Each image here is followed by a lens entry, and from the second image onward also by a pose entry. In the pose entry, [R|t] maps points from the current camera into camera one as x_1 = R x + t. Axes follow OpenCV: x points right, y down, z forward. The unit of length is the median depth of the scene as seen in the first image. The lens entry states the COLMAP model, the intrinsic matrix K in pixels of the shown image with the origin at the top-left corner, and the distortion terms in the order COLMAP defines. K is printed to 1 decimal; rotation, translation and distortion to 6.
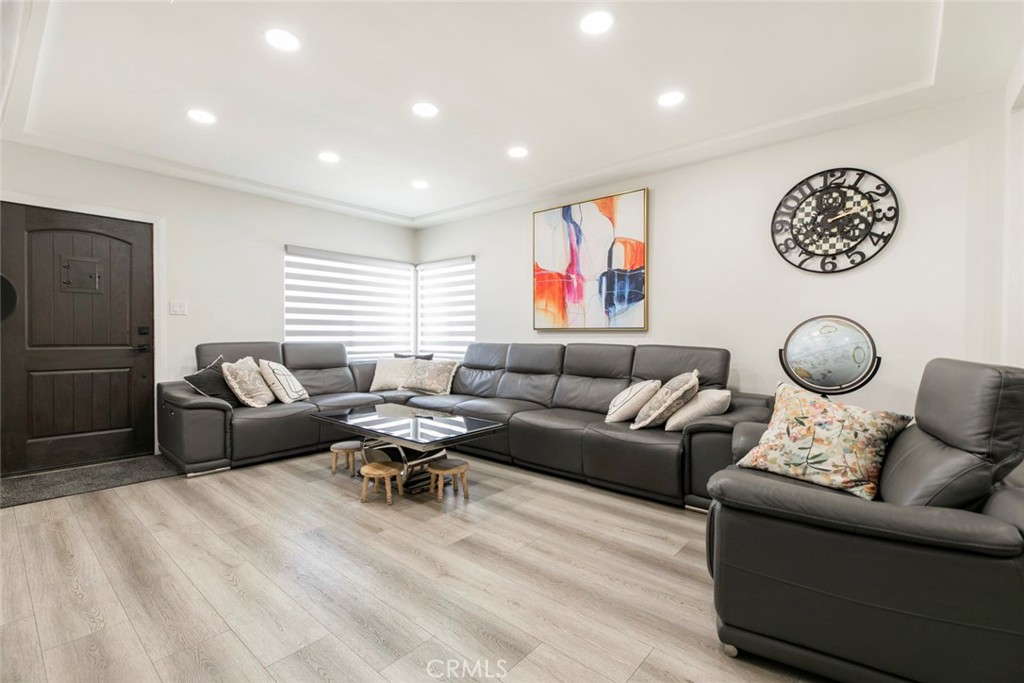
lens RADIAL K [[463.8, 0, 504.1], [0, 463.8, 339.9], [0, 0, 1]] dist [0.002409, 0.000372]
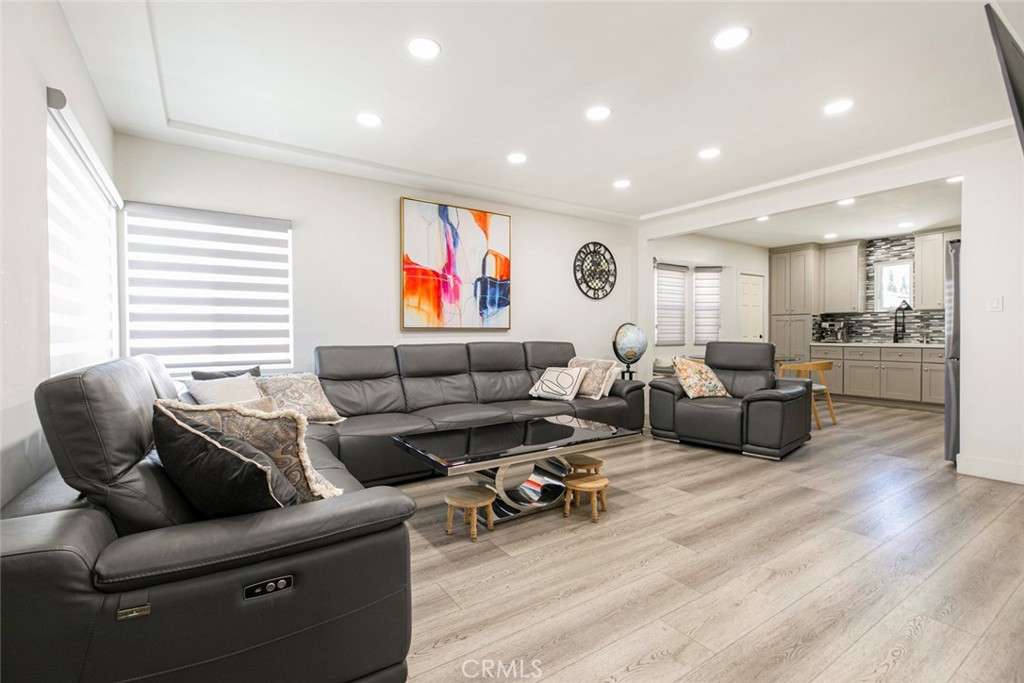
lens RADIAL K [[463.8, 0, 504.1], [0, 463.8, 339.9], [0, 0, 1]] dist [0.002409, 0.000372]
pose [[0.253726, -0.016798, 0.967130, -0.882129], [0.014374, 0.999804, 0.013595, -0.011518], [-0.967169, 0.010452, 0.253917, 0.686123]]
